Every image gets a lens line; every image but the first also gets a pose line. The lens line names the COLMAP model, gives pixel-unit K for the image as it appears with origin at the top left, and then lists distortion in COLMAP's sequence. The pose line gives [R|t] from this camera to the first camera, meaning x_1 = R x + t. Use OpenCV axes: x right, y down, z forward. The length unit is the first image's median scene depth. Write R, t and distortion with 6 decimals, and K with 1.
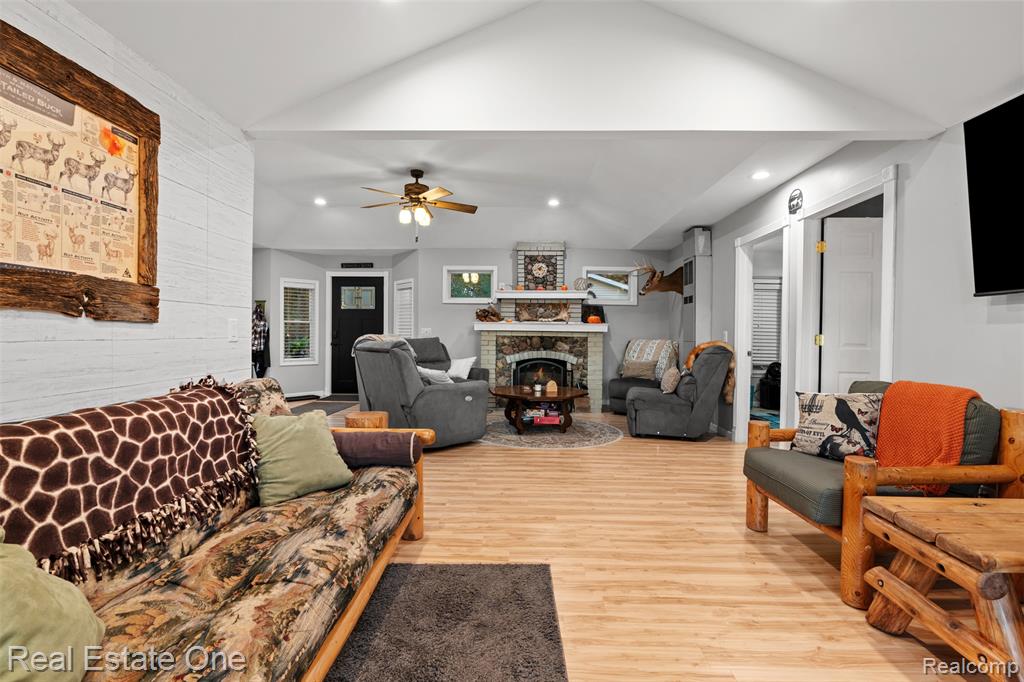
lens RADIAL K [[463.4, 0, 510.2], [0, 463.4, 335.1], [0, 0, 1]] dist [-0.007473, 0.001218]
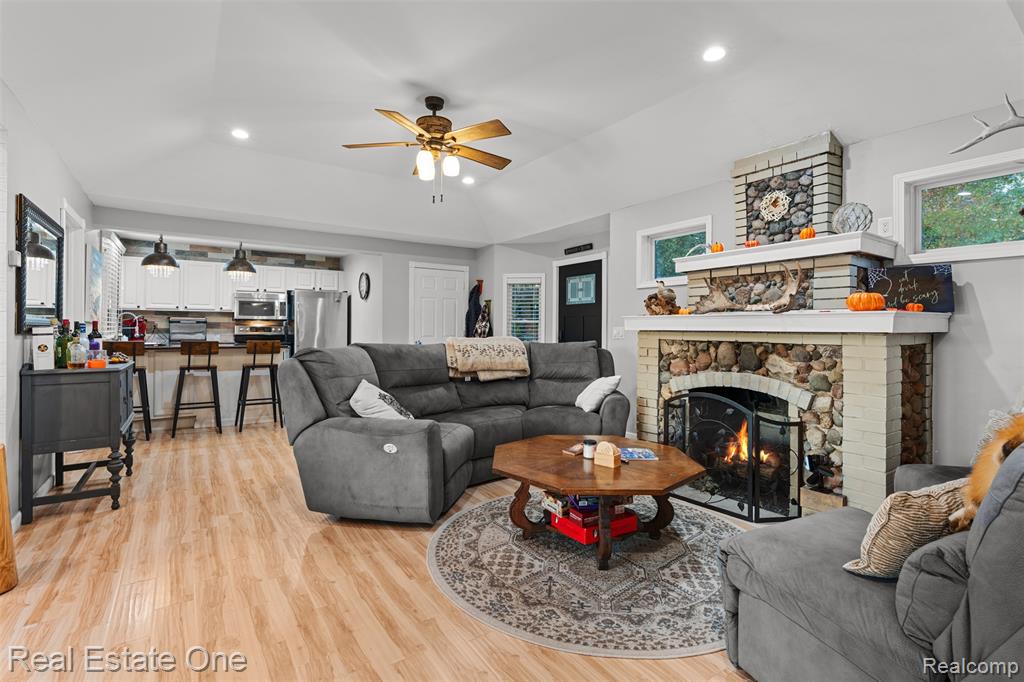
lens RADIAL K [[482.3, 0, 504.9], [0, 482.3, 327.8], [0, 0, 1]] dist [-0.008896, 0.001466]
pose [[0.587872, -0.009816, -0.808895, 0.326149], [-0.000543, 0.999921, -0.012528, -0.005847], [0.808954, 0.007804, 0.587820, 0.505542]]
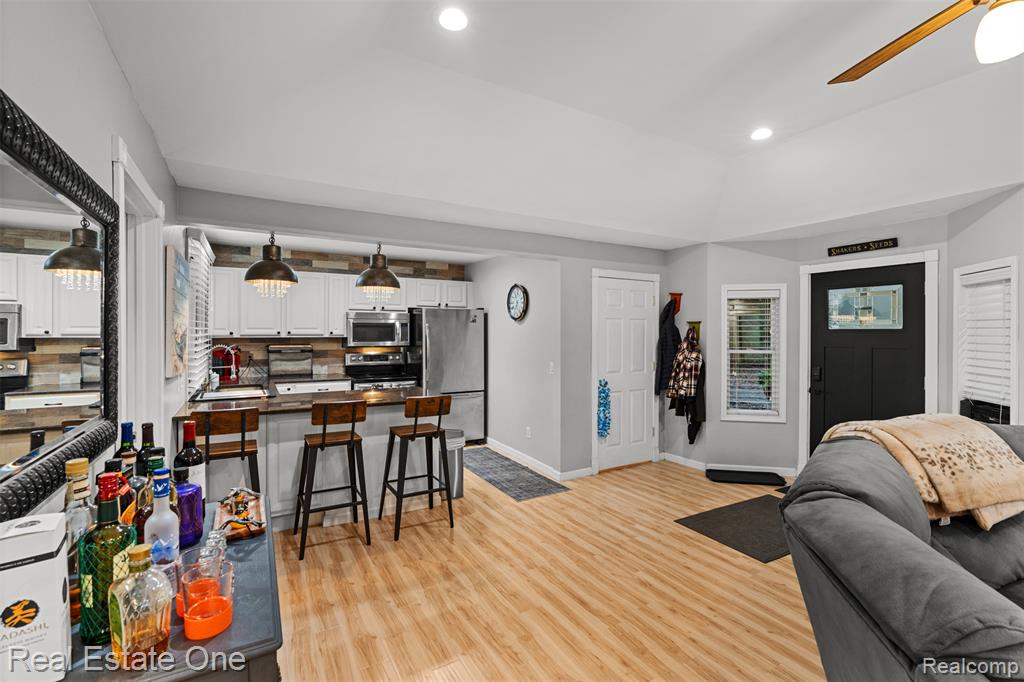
lens RADIAL K [[463.4, 0, 510.4], [0, 463.4, 334.2], [0, 0, 1]] dist [-0.007473, 0.001218]
pose [[0.525697, -0.005778, -0.850652, -0.112707], [0.001776, 0.999982, -0.005694, -0.059475], [0.850670, 0.001483, 0.525698, 0.464125]]
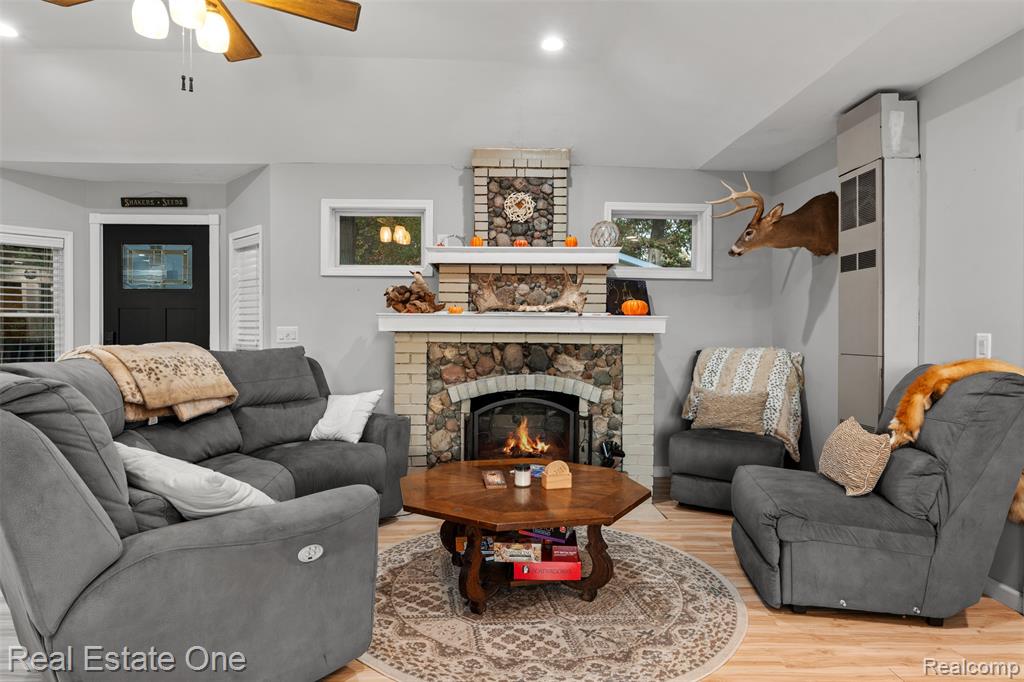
lens RADIAL K [[600.4, 0, 519.9], [0, 600.4, 342.4], [0, 0, 1]] dist [-0.001348, 0.002584]
pose [[0.996837, -0.007160, 0.079155, 0.014306], [0.005864, 0.999845, 0.016599, -0.008473], [-0.079261, -0.016082, 0.996724, 0.390331]]
